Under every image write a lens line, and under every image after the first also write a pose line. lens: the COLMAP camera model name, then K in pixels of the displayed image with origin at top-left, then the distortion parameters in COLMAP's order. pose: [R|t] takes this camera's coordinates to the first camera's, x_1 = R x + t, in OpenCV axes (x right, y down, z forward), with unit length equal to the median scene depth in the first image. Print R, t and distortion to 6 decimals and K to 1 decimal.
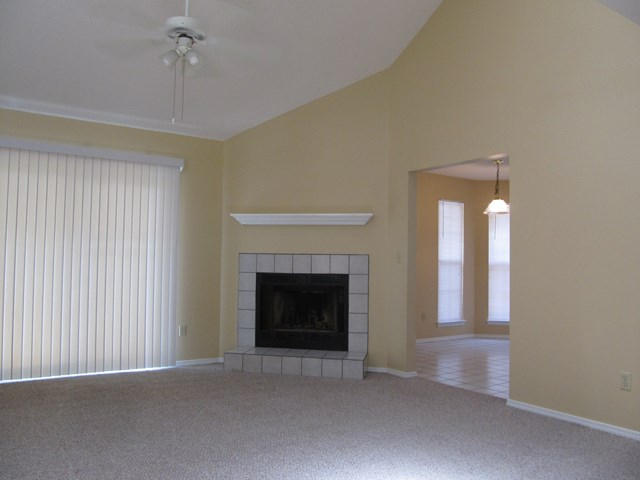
lens RADIAL K [[527.2, 0, 316.9], [0, 527.2, 239.7], [0, 0, 1]] dist [-0.064422, 0.006087]
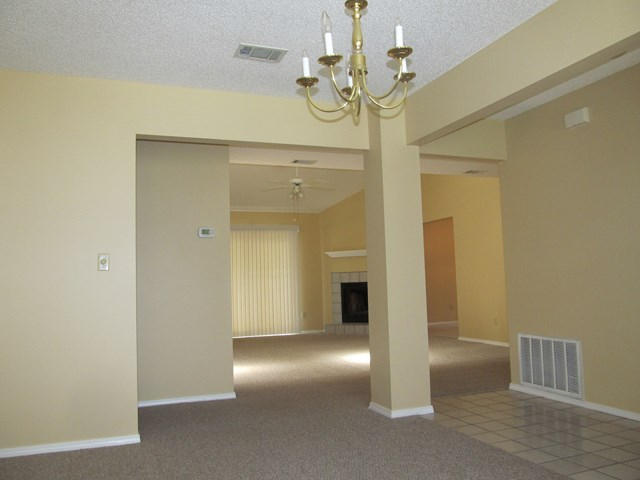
lens RADIAL K [[527.2, 0, 316.9], [0, 527.2, 239.7], [0, 0, 1]] dist [-0.064422, 0.006087]
pose [[0.973674, -0.060206, -0.219852, 0.329687], [0.053360, 0.997891, -0.036953, -0.038627], [0.221613, 0.024249, 0.974833, -1.250687]]
